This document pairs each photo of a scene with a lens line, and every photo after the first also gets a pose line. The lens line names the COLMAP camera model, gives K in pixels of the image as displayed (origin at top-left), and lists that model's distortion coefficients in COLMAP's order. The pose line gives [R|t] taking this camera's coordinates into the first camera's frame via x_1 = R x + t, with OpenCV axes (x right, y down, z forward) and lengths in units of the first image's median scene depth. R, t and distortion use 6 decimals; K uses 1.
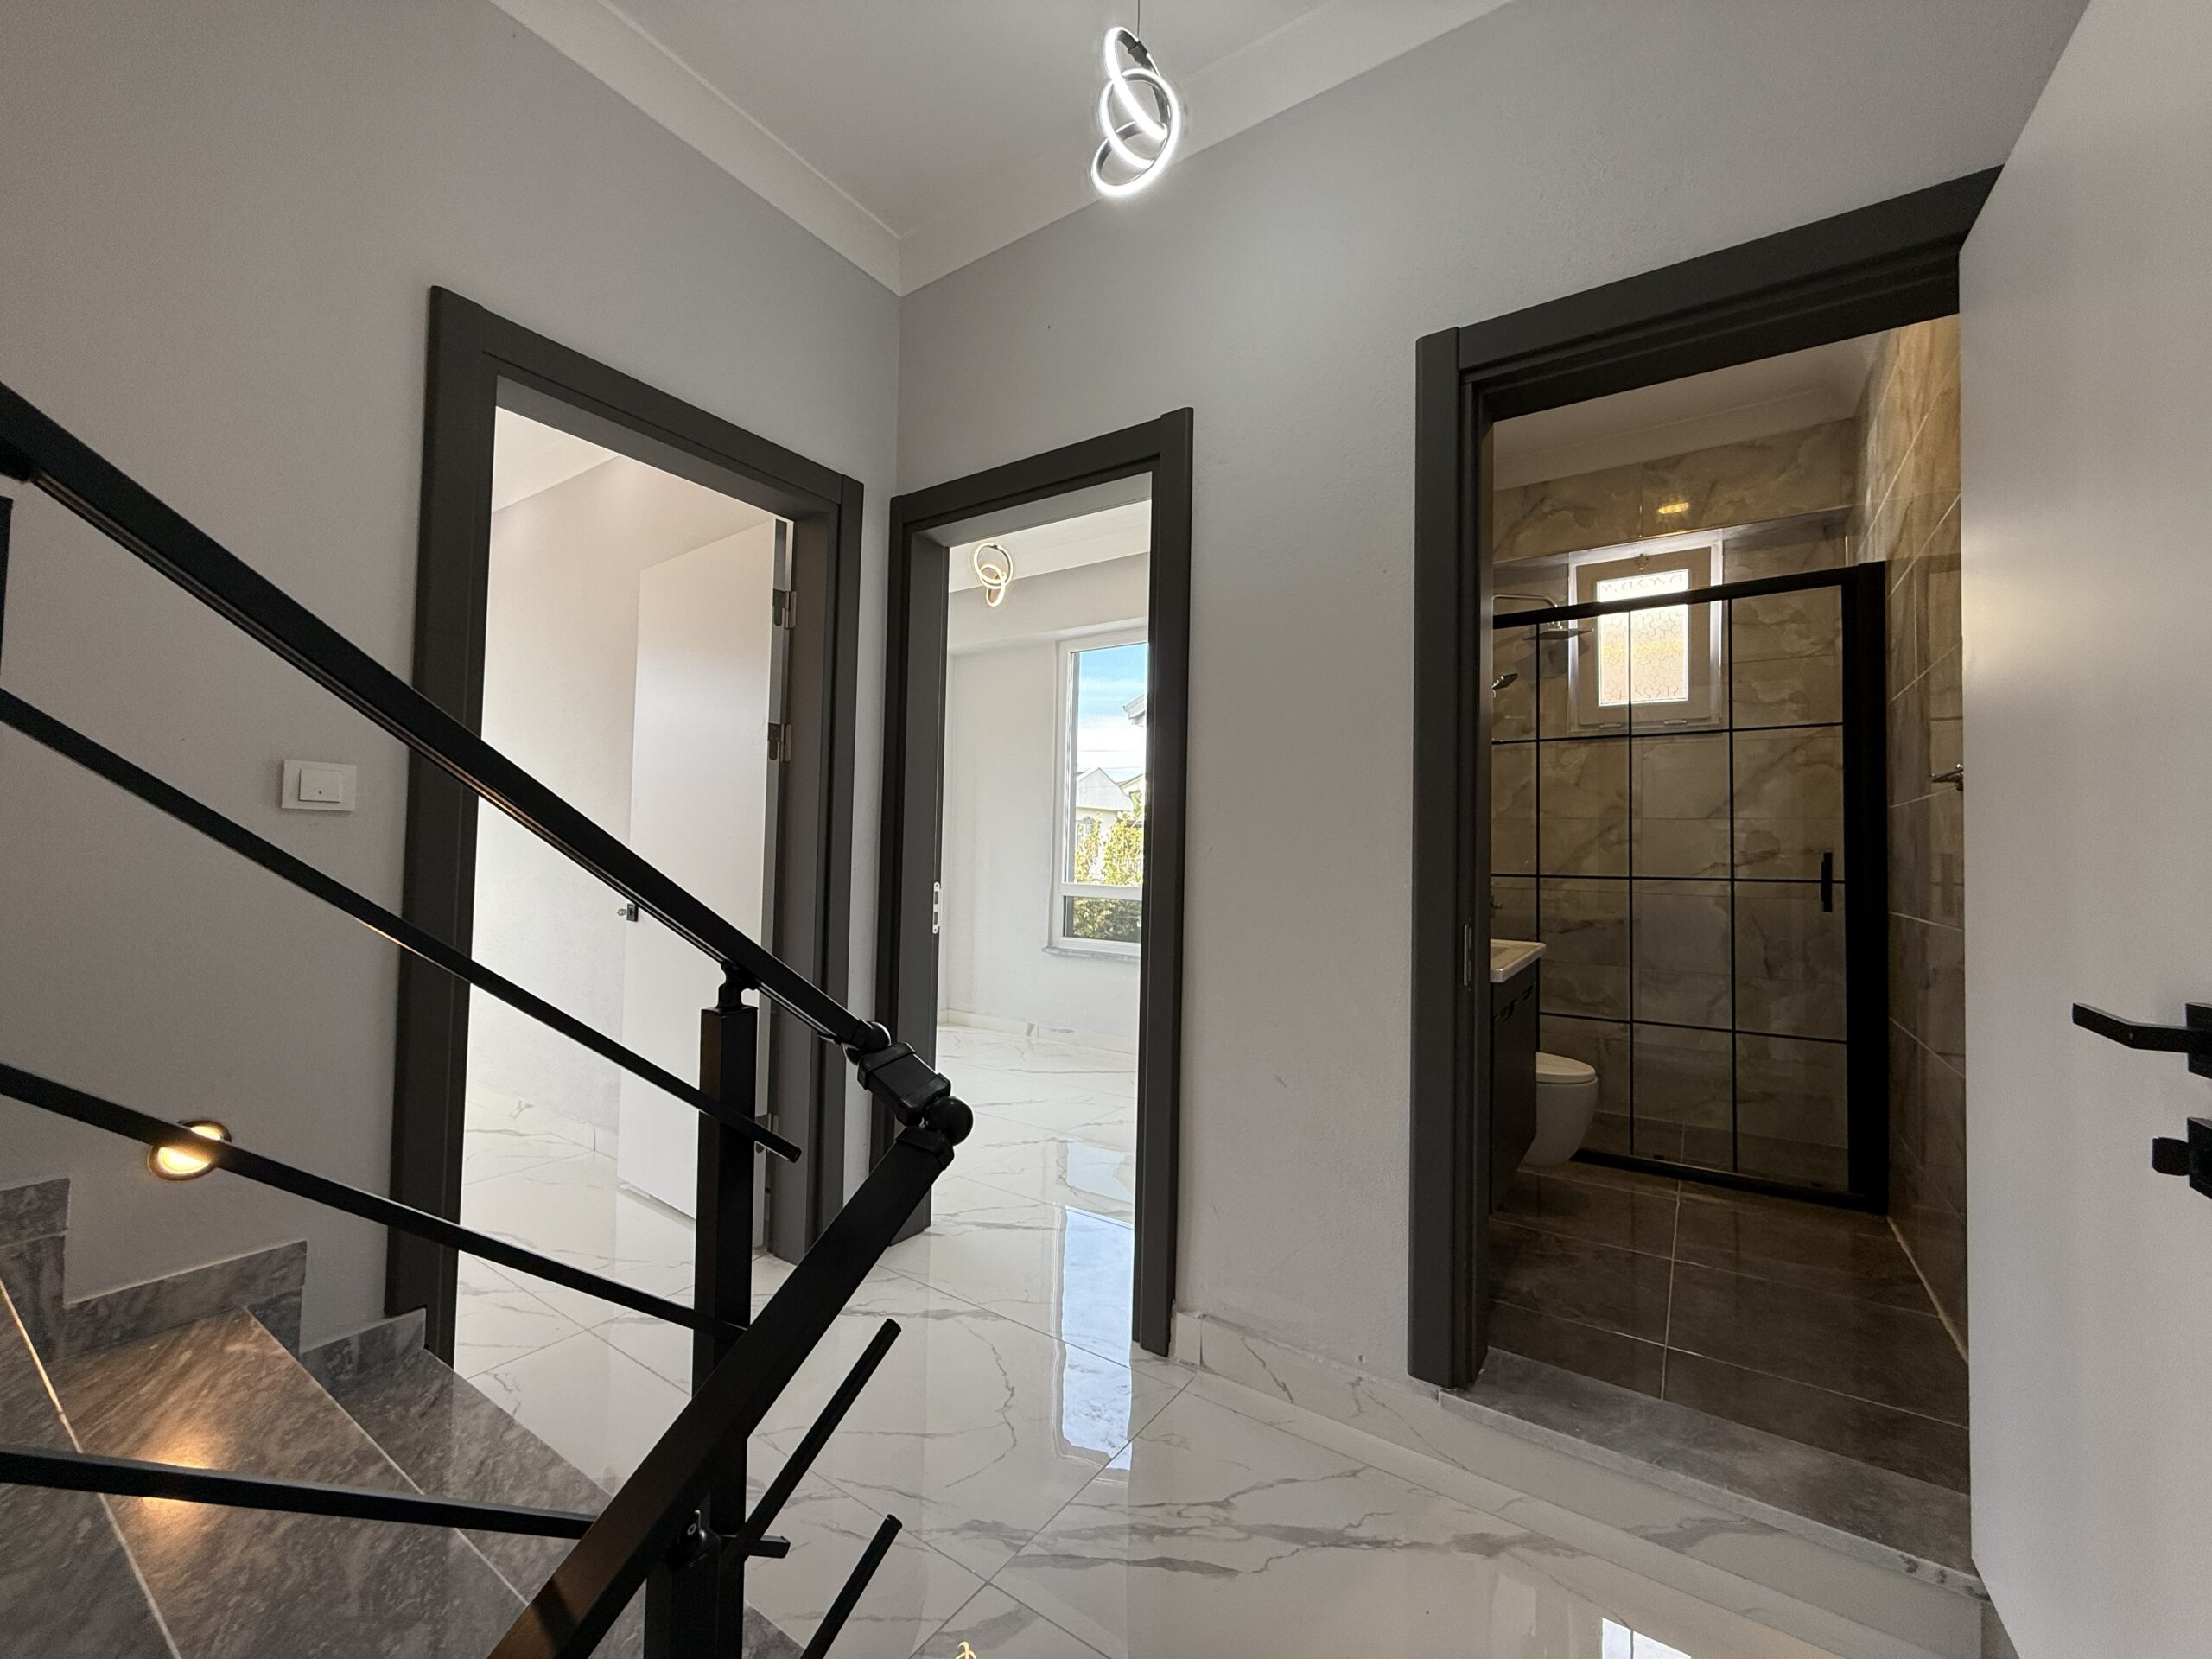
lens RADIAL K [[879.3, 0, 1105.1], [0, 879.3, 829.5], [0, 0, 1]] dist [-0.001196, 0.000558]
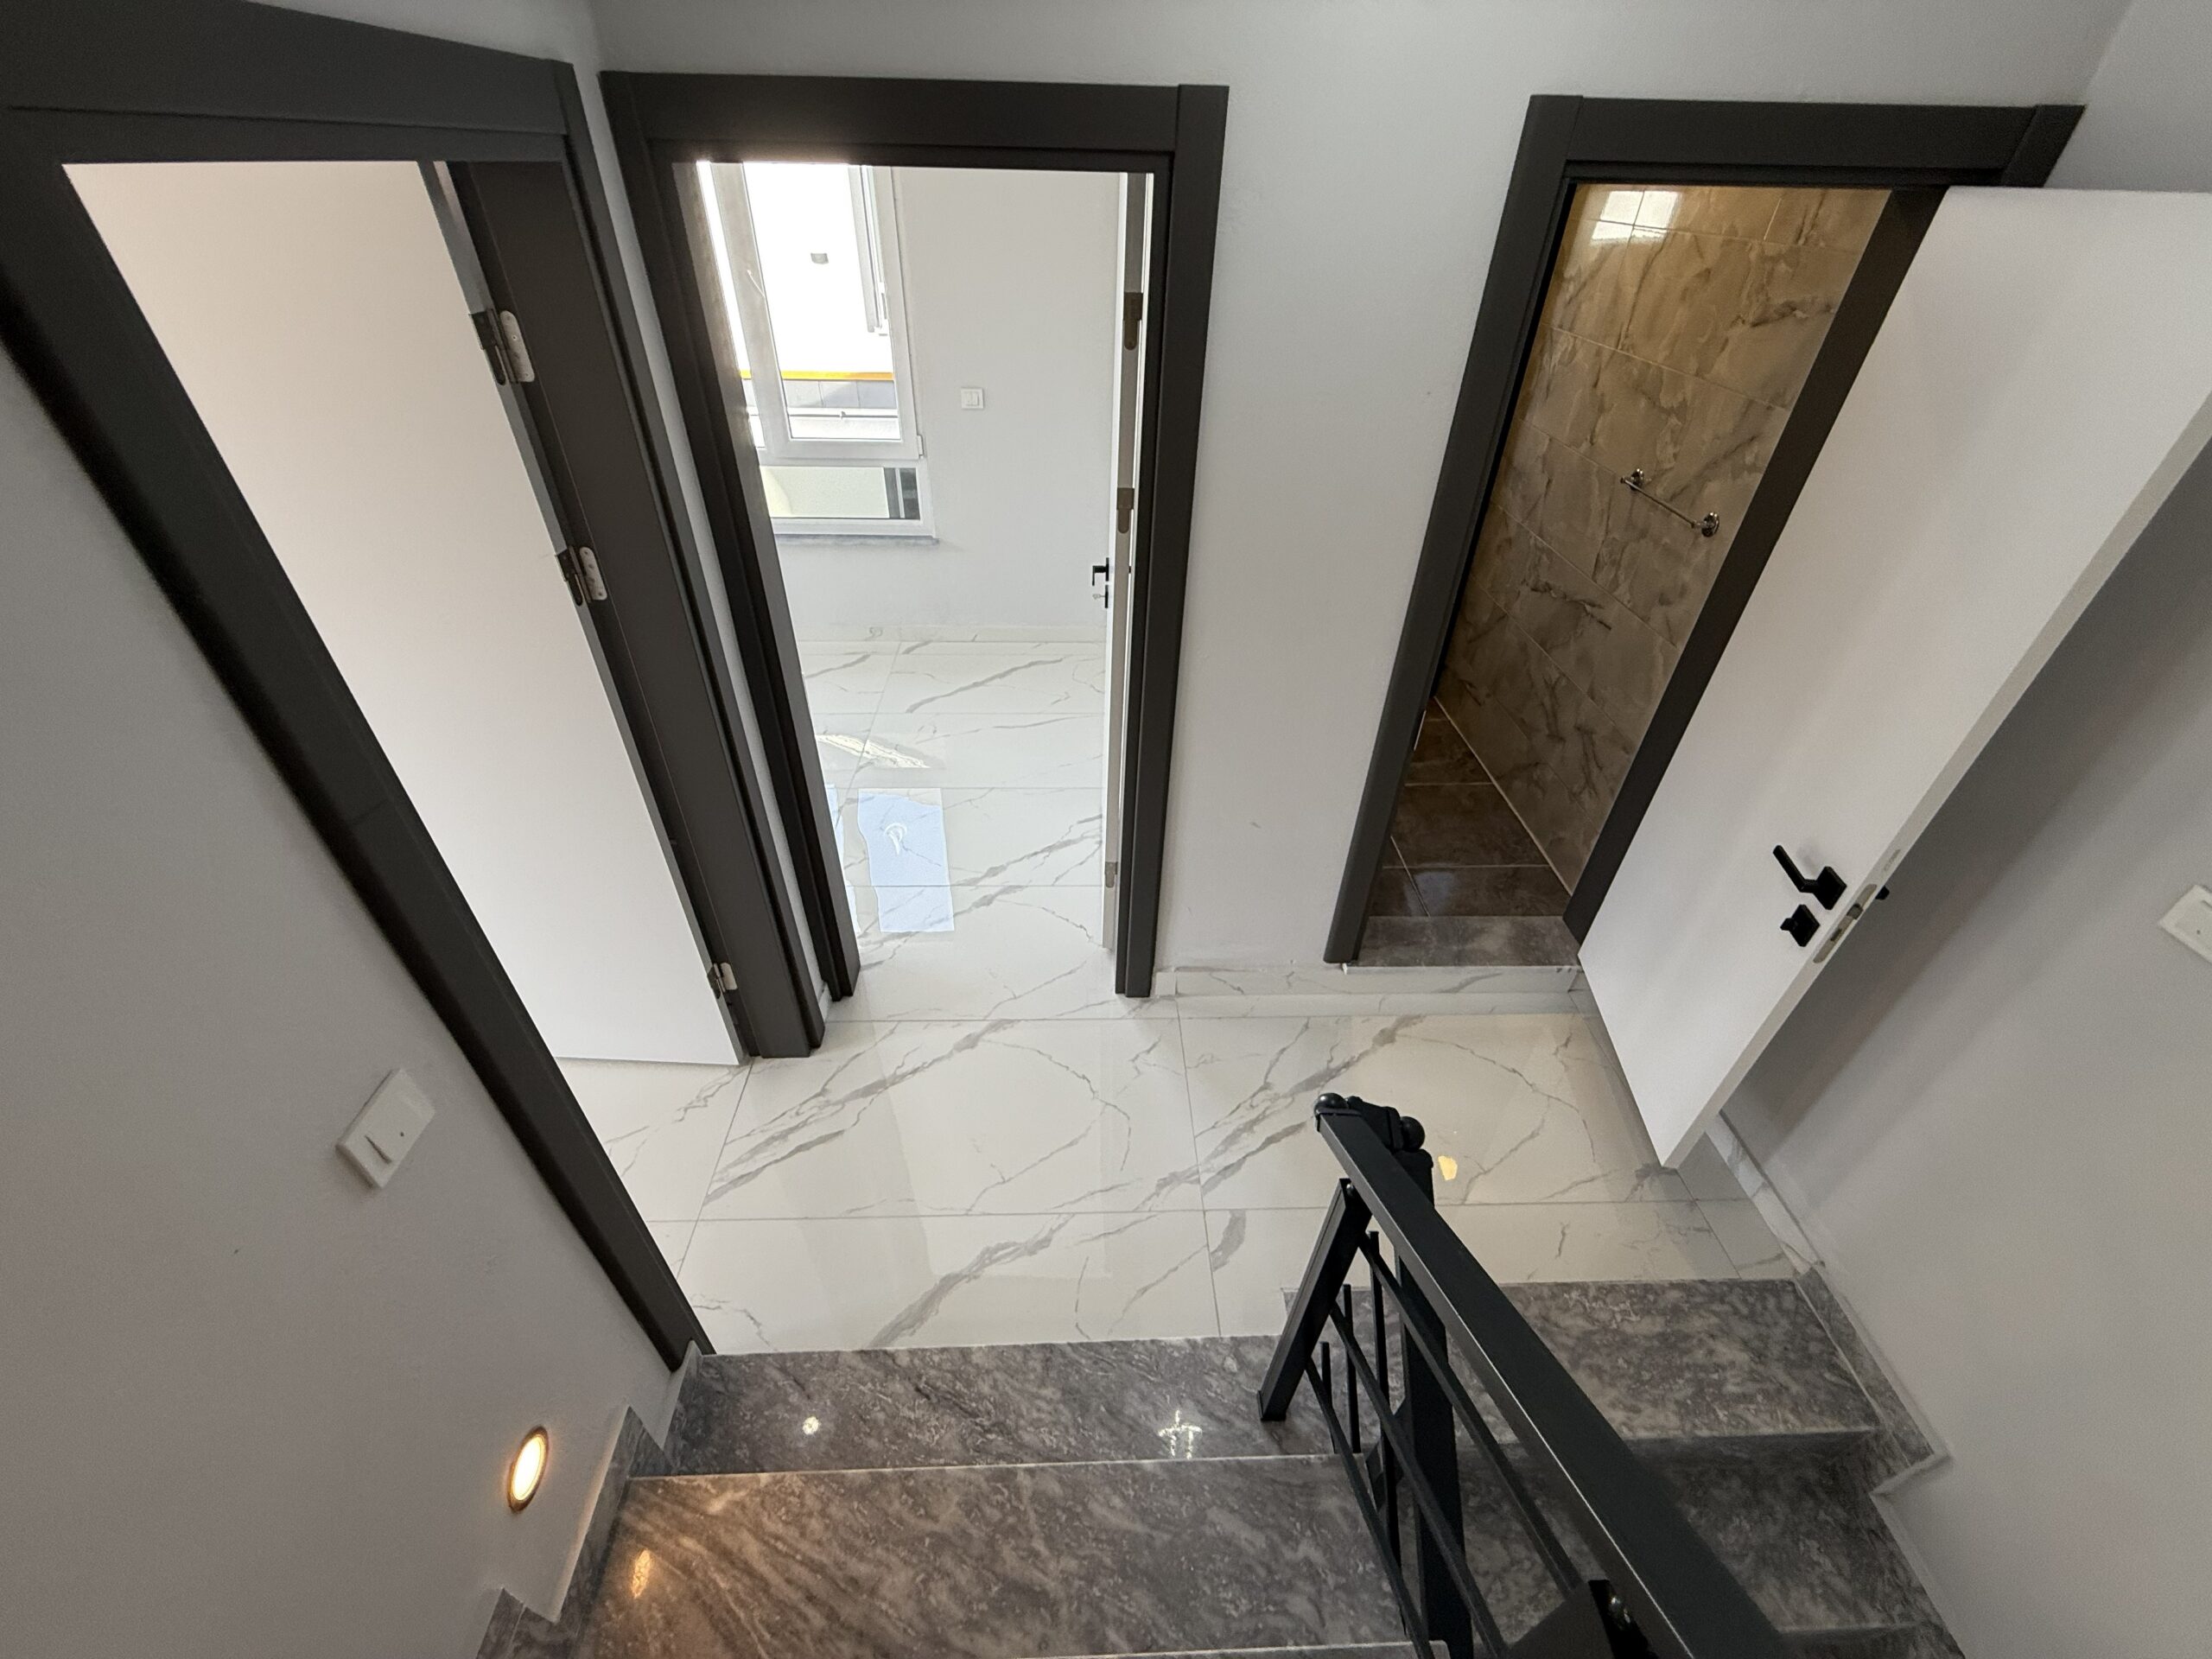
lens RADIAL K [[879.3, 0, 1101.1], [0, 879.3, 823.4], [0, 0, 1]] dist [-0.001196, 0.000558]
pose [[0.812560, -0.354025, 0.463047, -0.711104], [-0.019159, 0.777763, 0.628265, -0.636183], [-0.582562, -0.519375, 0.625197, 0.432309]]
